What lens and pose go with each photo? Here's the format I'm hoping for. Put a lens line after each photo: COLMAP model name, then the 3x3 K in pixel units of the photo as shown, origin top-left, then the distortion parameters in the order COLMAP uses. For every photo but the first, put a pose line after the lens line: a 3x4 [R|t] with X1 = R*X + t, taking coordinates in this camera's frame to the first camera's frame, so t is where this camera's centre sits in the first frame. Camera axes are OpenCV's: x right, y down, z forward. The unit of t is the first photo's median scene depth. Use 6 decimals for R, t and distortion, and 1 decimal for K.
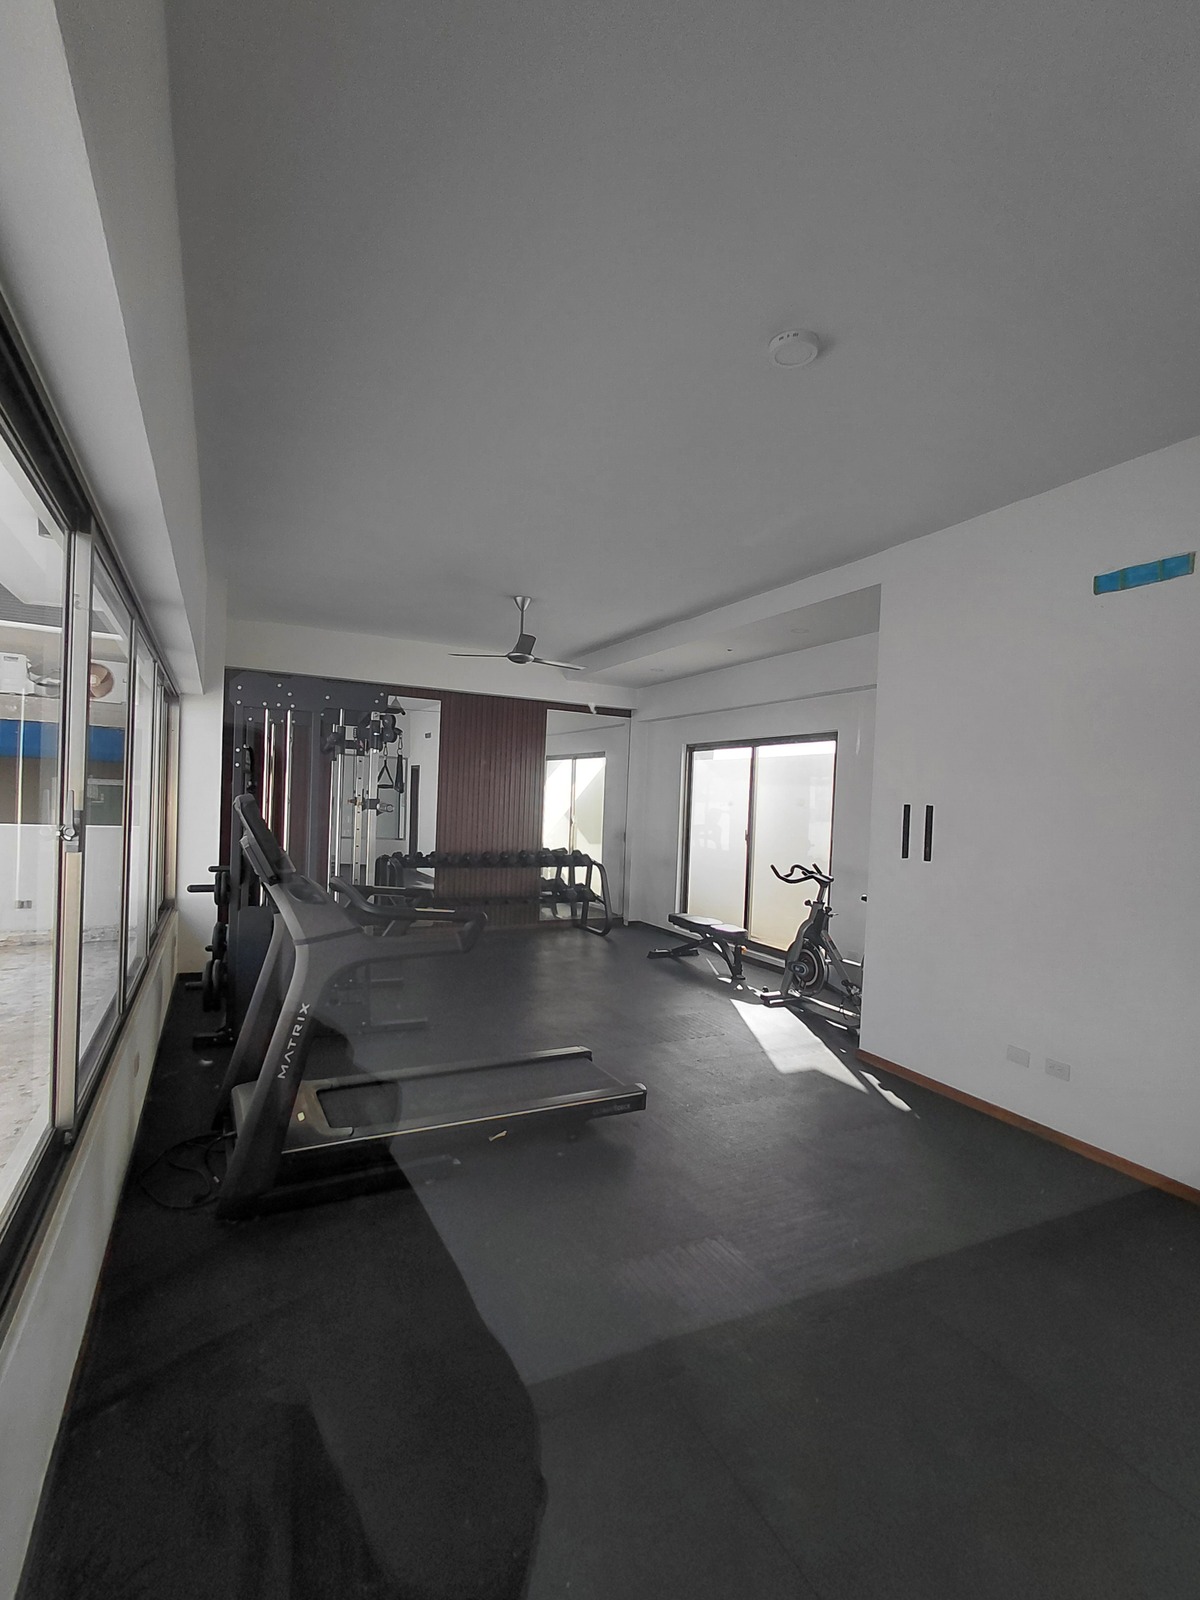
lens RADIAL K [[747.9, 0, 600.0], [0, 747.9, 800.0], [0, 0, 1]] dist [0.000298, 0.000026]
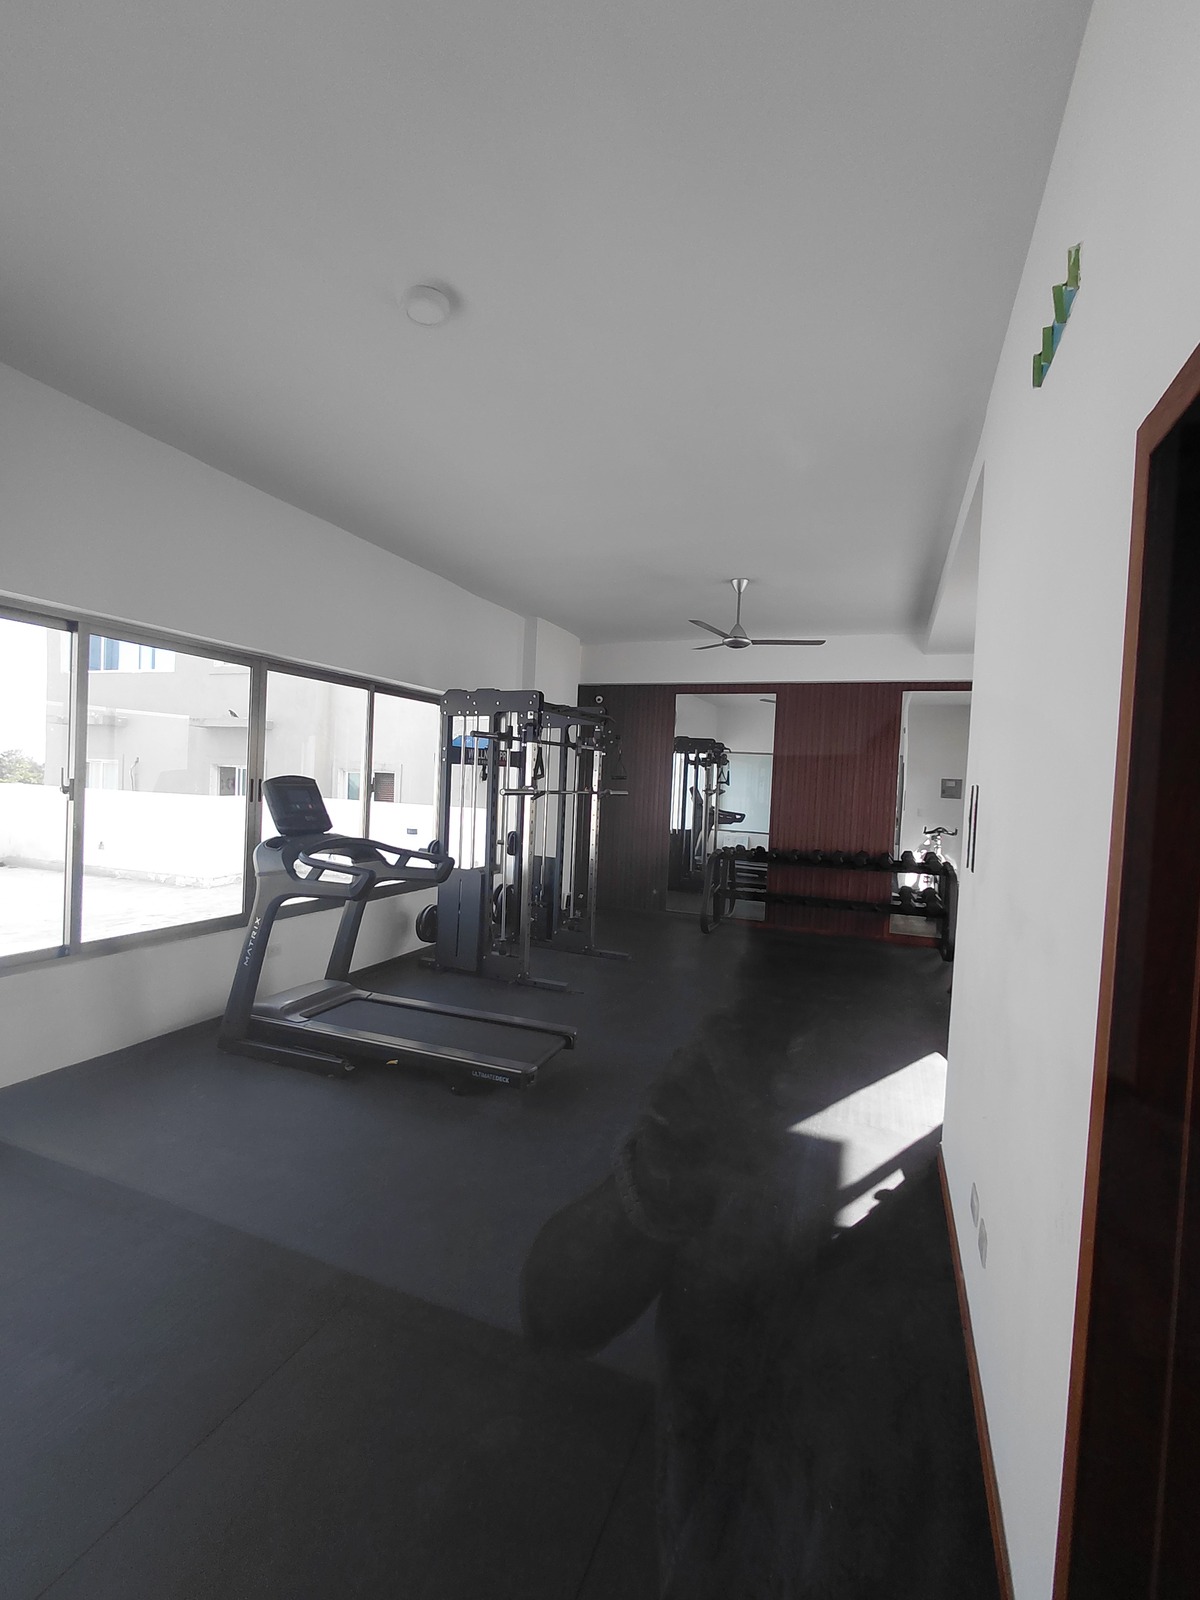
lens RADIAL K [[742.8, 0, 600.0], [0, 742.8, 800.0], [0, 0, 1]] dist [-0.000489, -0.000003]
pose [[0.668809, 0.010847, -0.743356, 0.479563], [-0.016436, 0.999865, -0.000198, 0.014907], [0.743253, 0.012350, 0.668896, 0.228488]]
